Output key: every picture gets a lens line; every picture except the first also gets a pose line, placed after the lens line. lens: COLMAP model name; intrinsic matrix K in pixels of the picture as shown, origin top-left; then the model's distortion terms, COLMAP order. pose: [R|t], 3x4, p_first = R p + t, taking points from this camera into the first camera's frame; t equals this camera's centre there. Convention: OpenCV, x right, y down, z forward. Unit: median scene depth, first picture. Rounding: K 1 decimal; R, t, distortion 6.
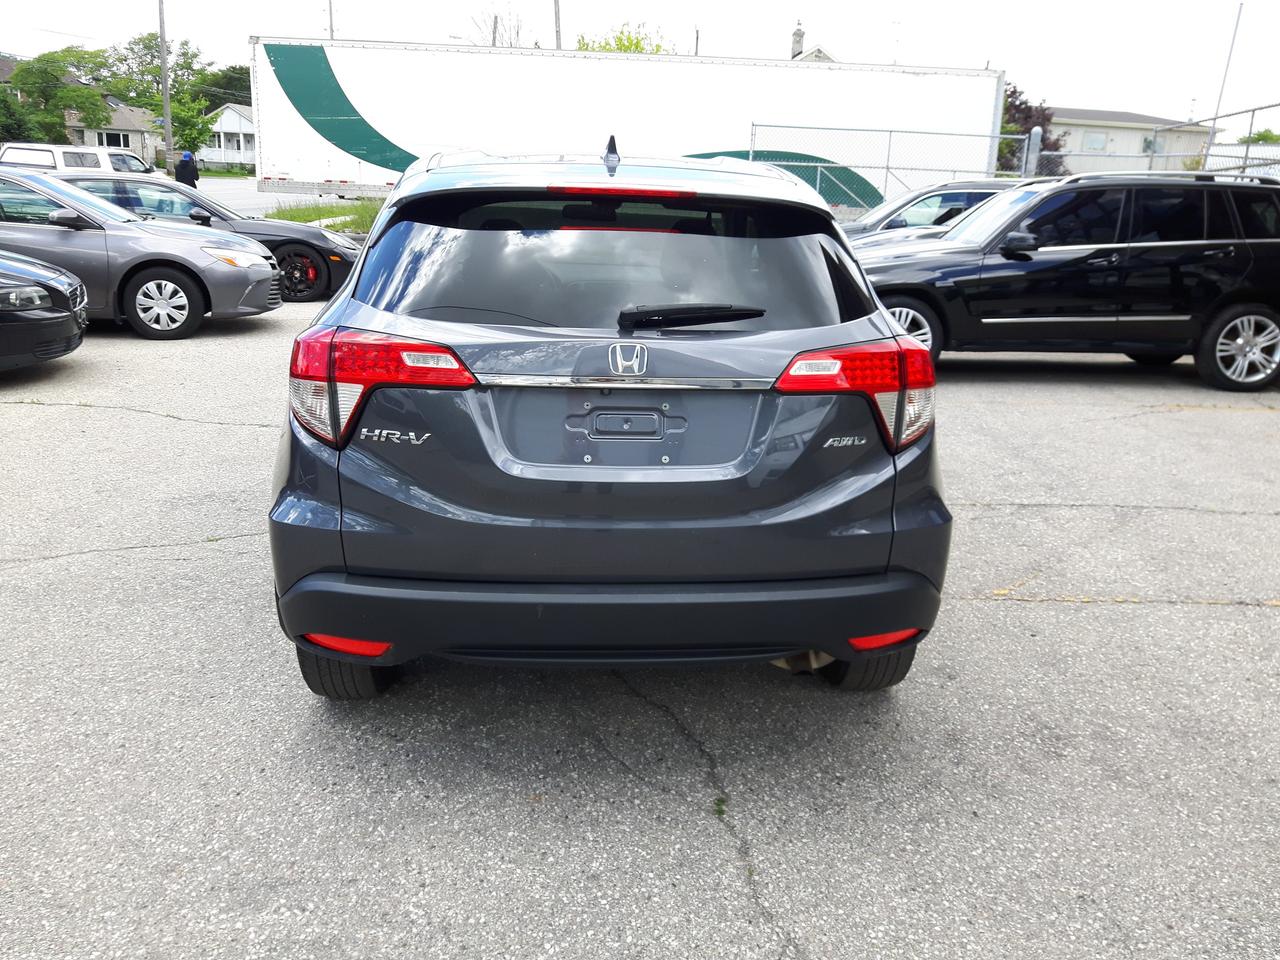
lens RADIAL K [[1142.9, 0, 712.5], [0, 1142.9, 498.1], [0, 0, 1]] dist [0.020962, -0.051616]
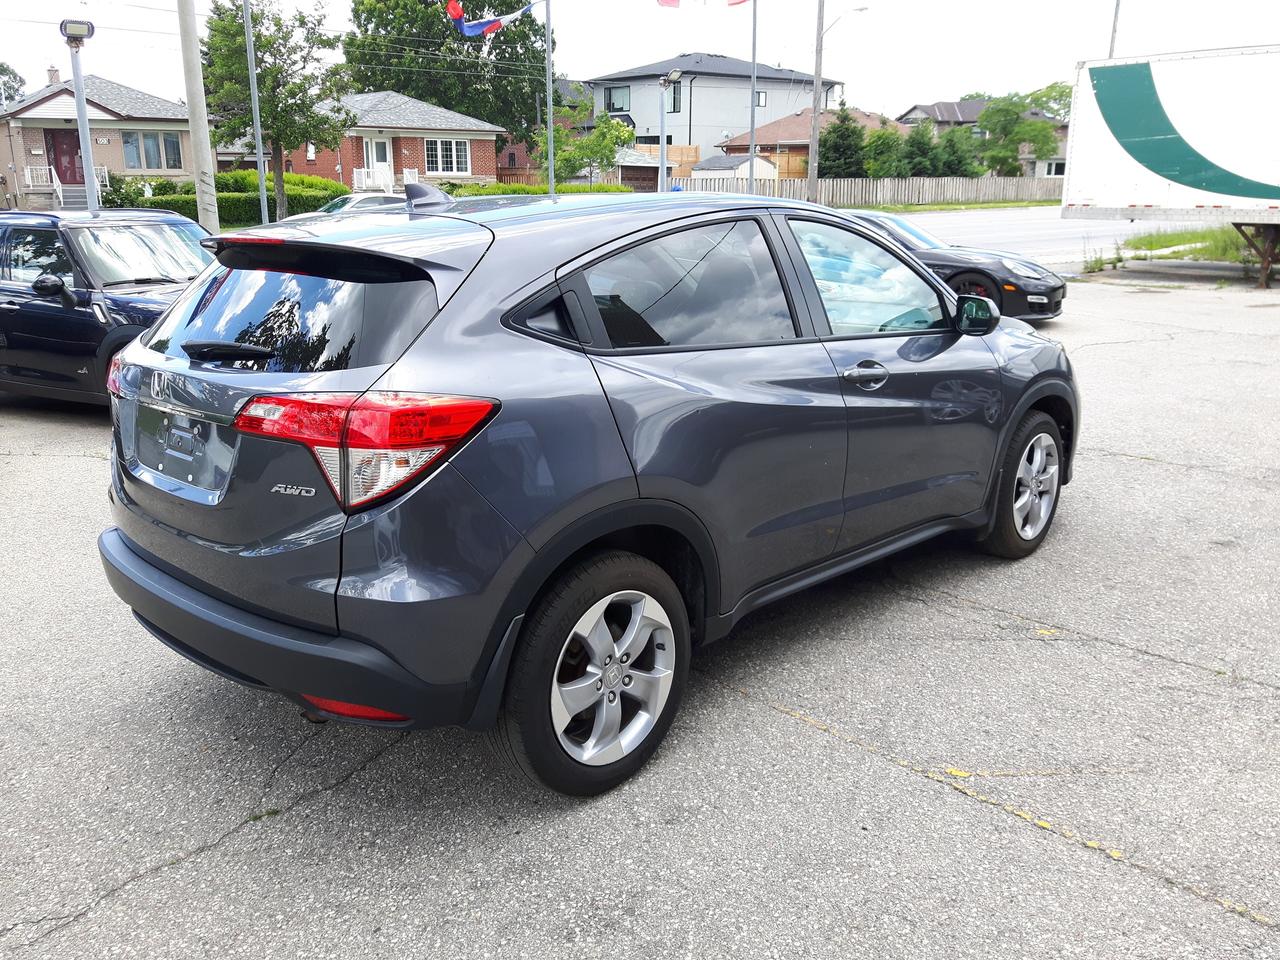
lens RADIAL K [[1142.9, 0, 613.9], [0, 1142.9, 511.7], [0, 0, 1]] dist [0.020962, -0.051616]
pose [[0.616631, 0.171858, -0.768265, 0.698564], [-0.178068, 0.981037, 0.076532, -0.104289], [0.766849, 0.089611, 0.635541, 0.390576]]
